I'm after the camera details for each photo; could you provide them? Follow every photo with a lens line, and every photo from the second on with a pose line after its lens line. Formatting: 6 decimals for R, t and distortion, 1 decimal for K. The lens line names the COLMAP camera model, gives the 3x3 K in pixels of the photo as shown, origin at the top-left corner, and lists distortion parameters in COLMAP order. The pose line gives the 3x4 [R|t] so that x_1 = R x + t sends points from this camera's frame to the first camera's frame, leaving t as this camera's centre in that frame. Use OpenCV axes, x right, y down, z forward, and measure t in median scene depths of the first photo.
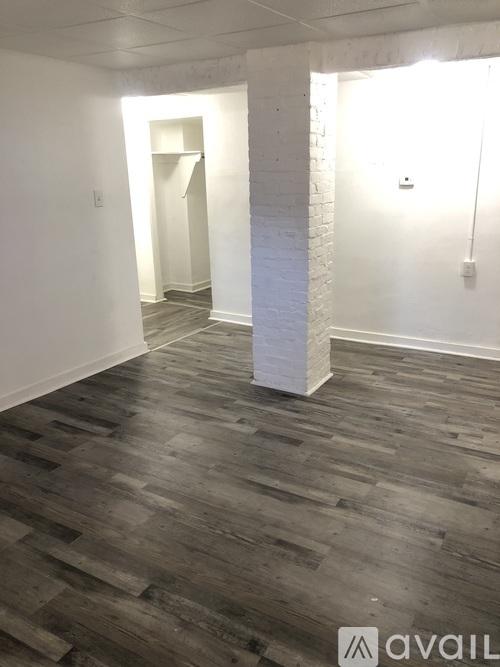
lens RADIAL K [[536.2, 0, 250.0], [0, 536.2, 333.4], [0, 0, 1]] dist [0.013245, -0.004284]
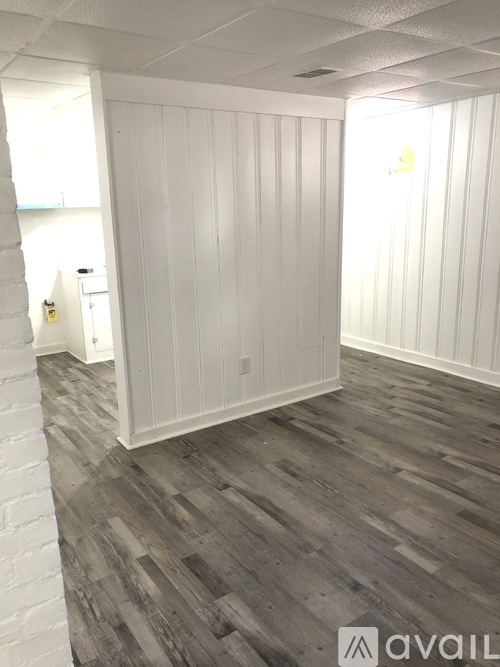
lens RADIAL K [[536.2, 0, 250.1], [0, 536.2, 333.7], [0, 0, 1]] dist [0.013245, -0.004284]
pose [[-0.897029, -0.065737, 0.437055, -0.344663], [0.168587, 0.863217, 0.475852, -0.484610], [-0.408554, 0.500535, -0.763249, 1.613407]]
